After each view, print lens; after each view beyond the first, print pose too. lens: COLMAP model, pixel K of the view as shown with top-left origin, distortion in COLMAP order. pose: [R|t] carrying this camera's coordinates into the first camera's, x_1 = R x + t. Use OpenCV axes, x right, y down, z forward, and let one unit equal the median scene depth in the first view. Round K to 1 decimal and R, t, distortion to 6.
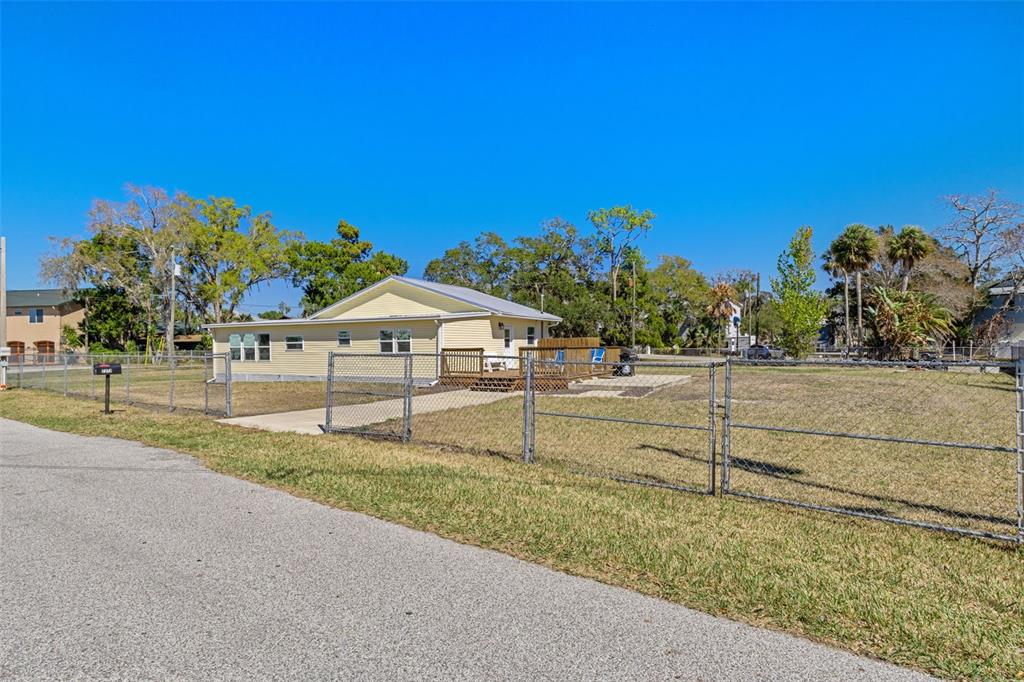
lens RADIAL K [[534.7, 0, 520.5], [0, 534.7, 337.2], [0, 0, 1]] dist [0.005714, 0.000537]
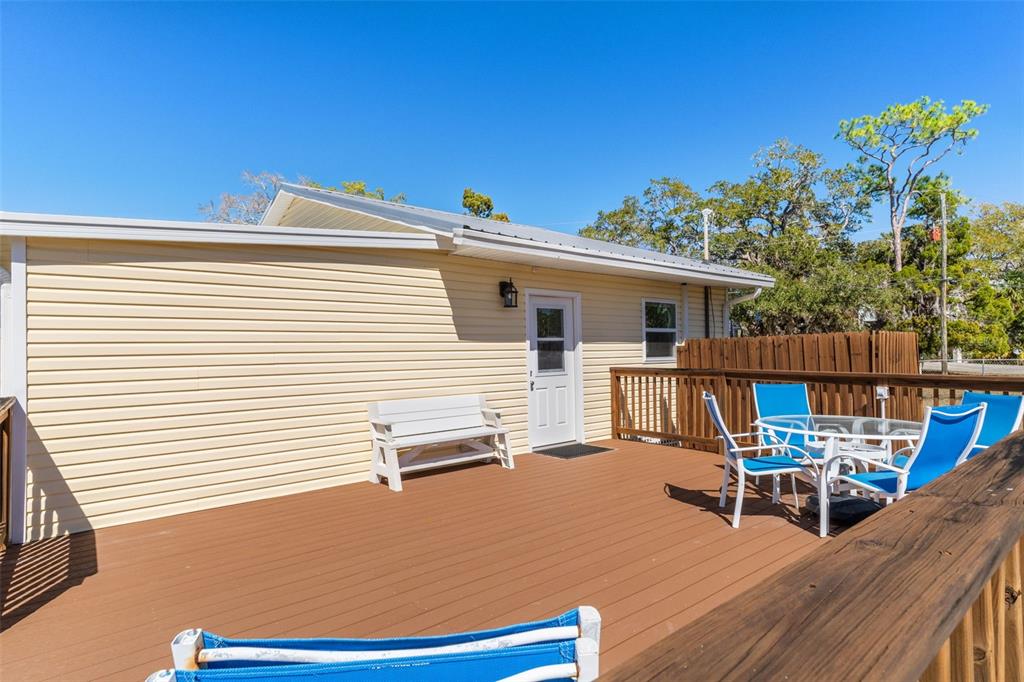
lens RADIAL K [[548.9, 0, 512.0], [0, 548.9, 341.0], [0, 0, 1]] dist [-0.000413, 0.000338]
pose [[0.917447, -0.012066, -0.397675, 0.040897], [0.012694, 0.999919, -0.001053, 0.001511], [0.397655, -0.004082, 0.917526, 0.399240]]
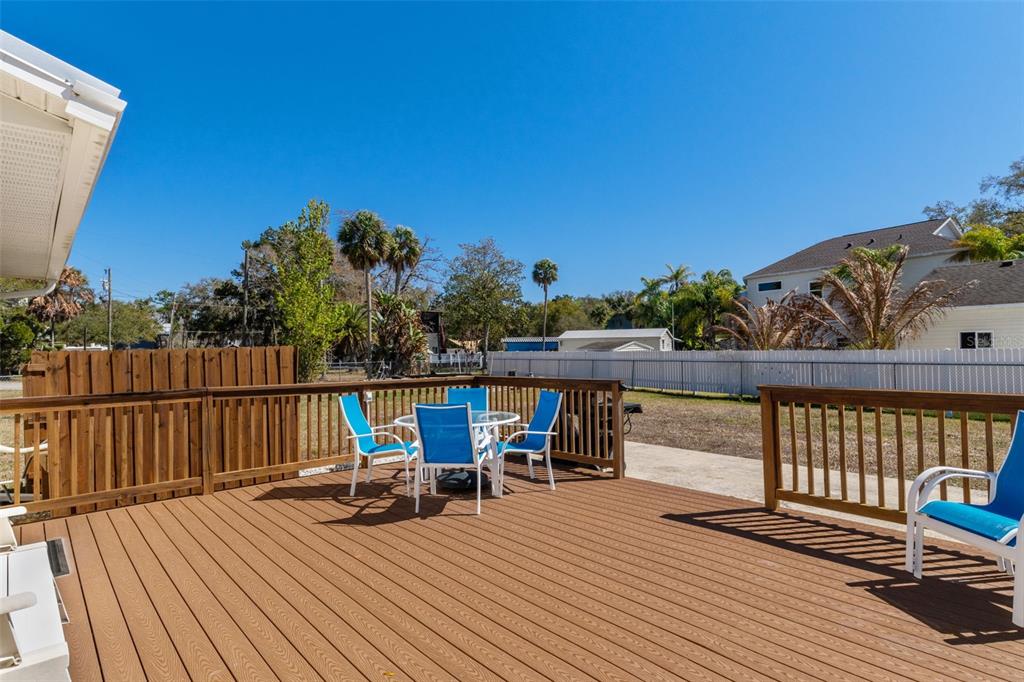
lens RADIAL K [[548.9, 0, 512.0], [0, 548.9, 341.0], [0, 0, 1]] dist [-0.000413, 0.000338]
pose [[0.374163, 0.017857, 0.927191, -0.054737], [-0.003928, 0.999836, -0.017671, 0.001059], [-0.927355, 0.002970, 0.374171, 0.450009]]
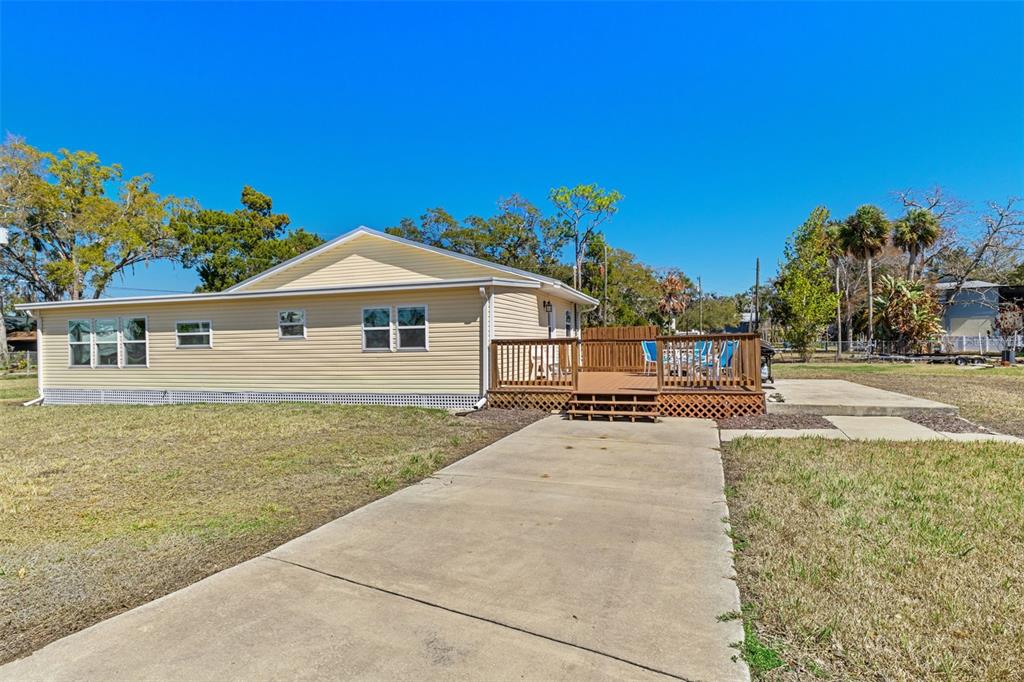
lens RADIAL K [[527.5, 0, 521.1], [0, 527.5, 340.1], [0, 0, 1]] dist [-0.001868, -0.000571]
pose [[0.985047, -0.004967, 0.172216, -0.093760], [0.003790, 0.999967, 0.007164, 0.007750], [-0.172246, -0.006405, 0.985033, 0.206772]]
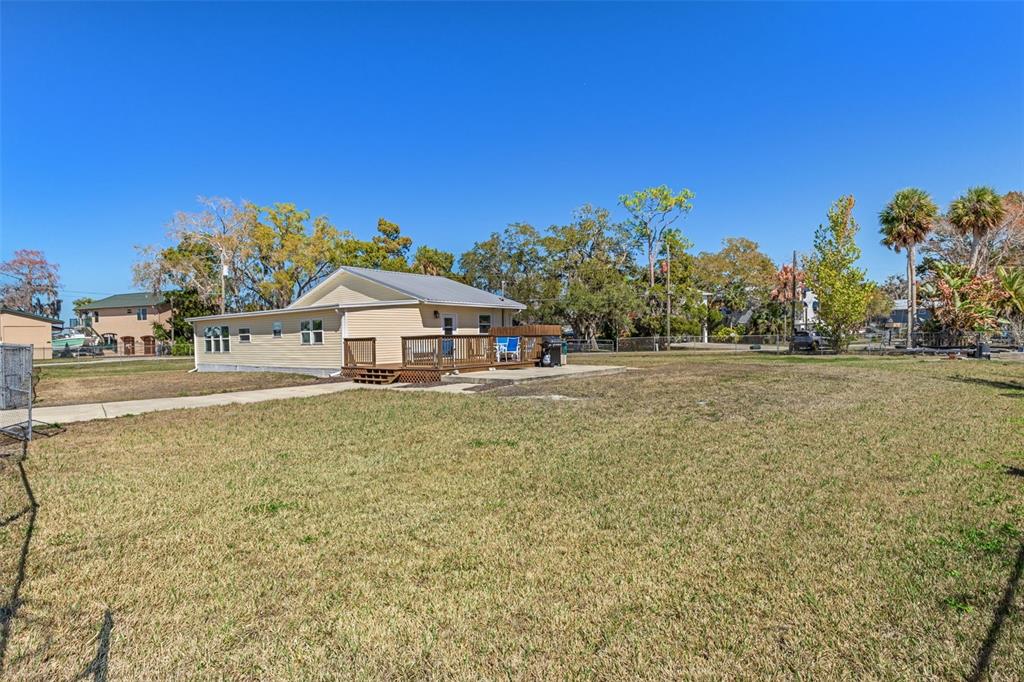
lens RADIAL K [[516.3, 0, 516.1], [0, 516.3, 341.5], [0, 0, 1]] dist [-0.002476, -0.000093]
pose [[0.981788, -0.008965, -0.189768, 0.149871], [0.013964, 0.999589, 0.025020, 0.003281], [0.189466, -0.027214, 0.981510, 0.062227]]
